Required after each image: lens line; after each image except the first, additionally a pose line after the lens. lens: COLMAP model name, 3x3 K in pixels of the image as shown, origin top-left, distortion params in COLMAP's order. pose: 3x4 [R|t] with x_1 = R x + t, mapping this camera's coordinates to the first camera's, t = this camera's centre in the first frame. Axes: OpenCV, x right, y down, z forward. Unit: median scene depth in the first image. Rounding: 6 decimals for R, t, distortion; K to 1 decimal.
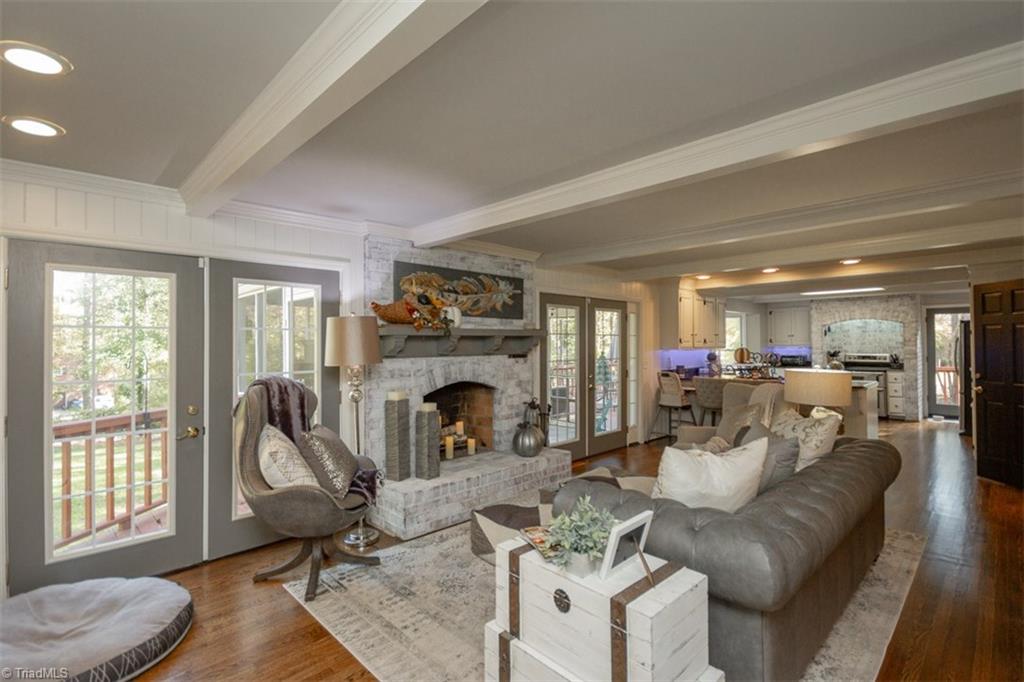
lens RADIAL K [[482.6, 0, 516.6], [0, 482.6, 337.5], [0, 0, 1]] dist [0.001710, -0.001453]
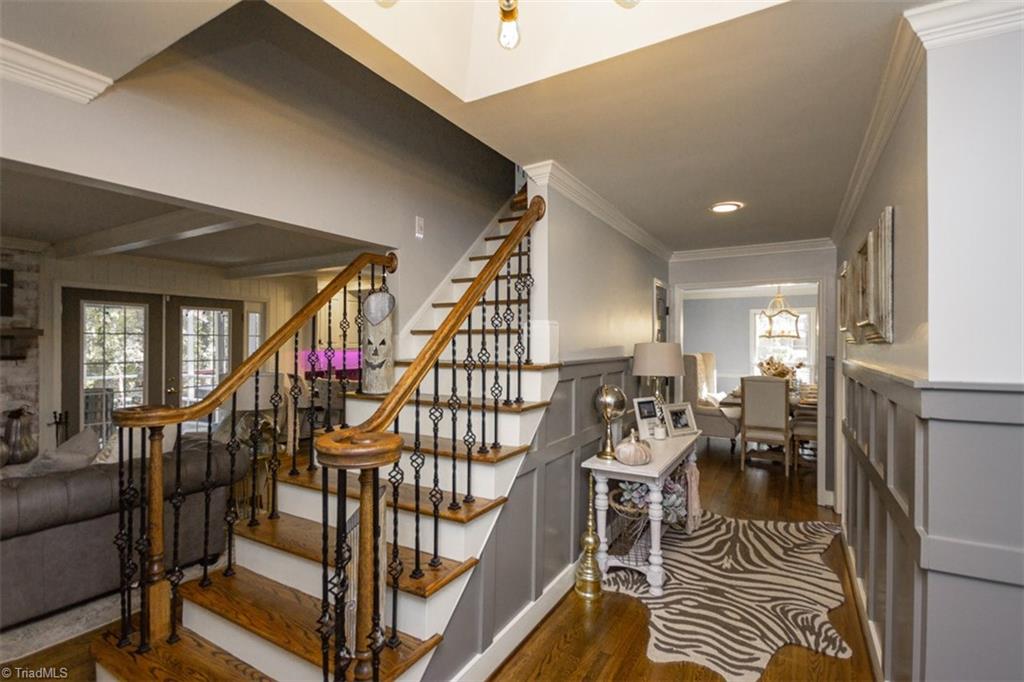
lens RADIAL K [[482.6, 0, 511.6], [0, 482.6, 341.9], [0, 0, 1]] dist [0.001710, -0.001453]
pose [[0.964640, 0.004887, 0.263526, 0.727494], [-0.007197, 0.999944, 0.007800, -0.005051], [-0.263473, -0.009421, 0.964621, -0.101064]]
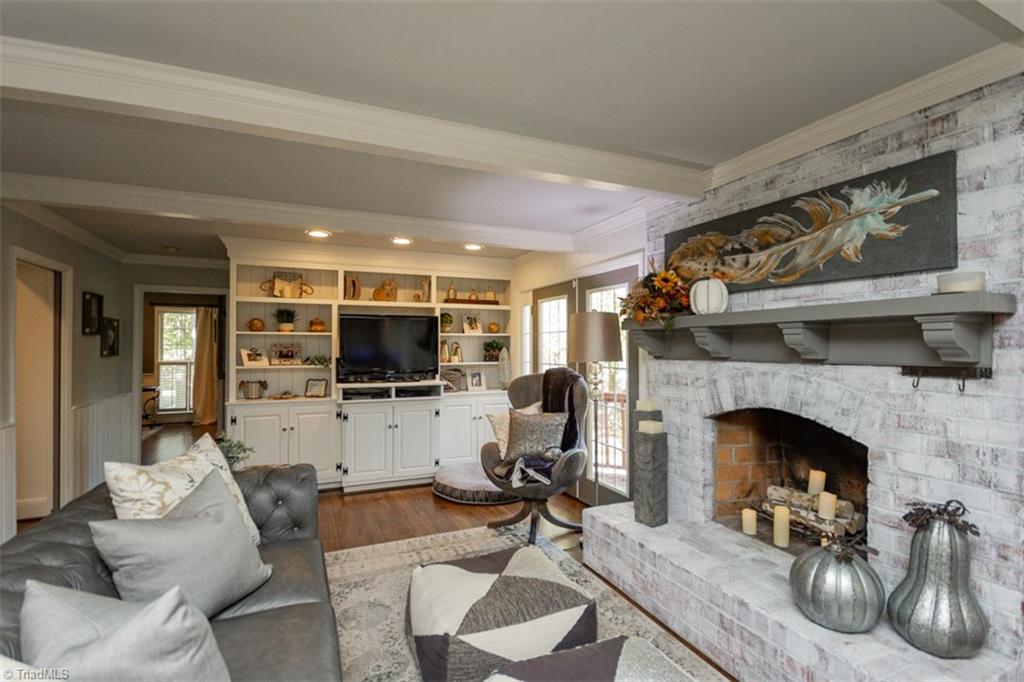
lens RADIAL K [[482.6, 0, 515.9], [0, 482.6, 345.0], [0, 0, 1]] dist [0.001710, -0.001453]
pose [[-0.342950, 0.002138, -0.939351, 0.493541], [0.014670, 0.999888, -0.003080, 0.016279], [0.939239, -0.014837, -0.342943, 0.908883]]
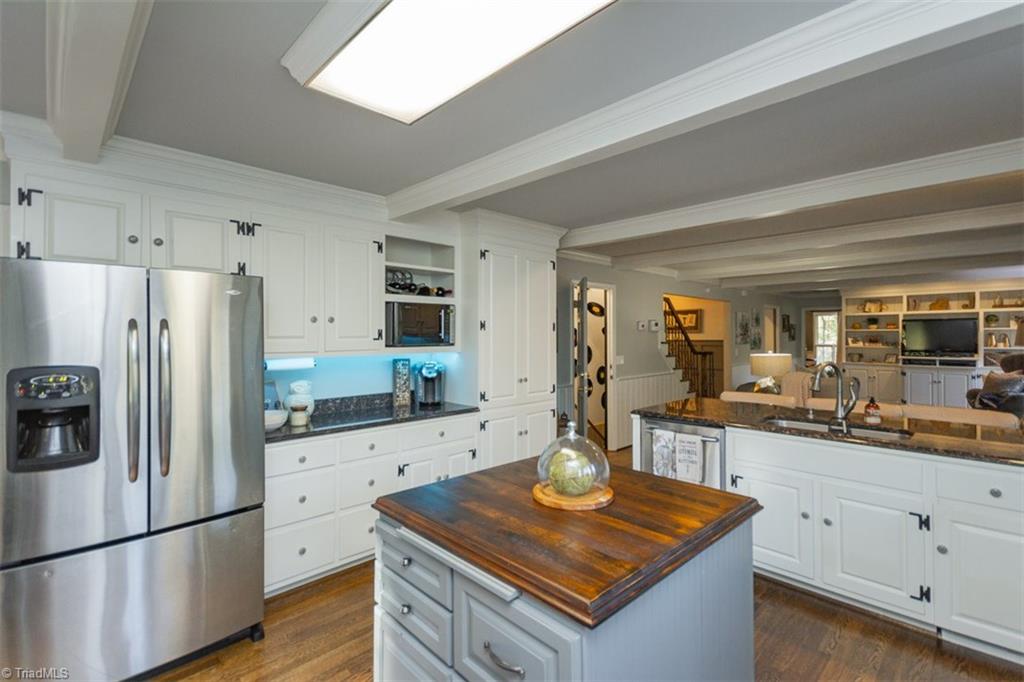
lens RADIAL K [[482.6, 0, 490.5], [0, 482.6, 333.9], [0, 0, 1]] dist [0.001710, -0.001453]
pose [[-0.999654, 0.008110, 0.025036, 1.516013], [0.007737, 0.999858, -0.014972, 0.015898], [-0.025154, -0.014773, -0.999574, 2.603187]]
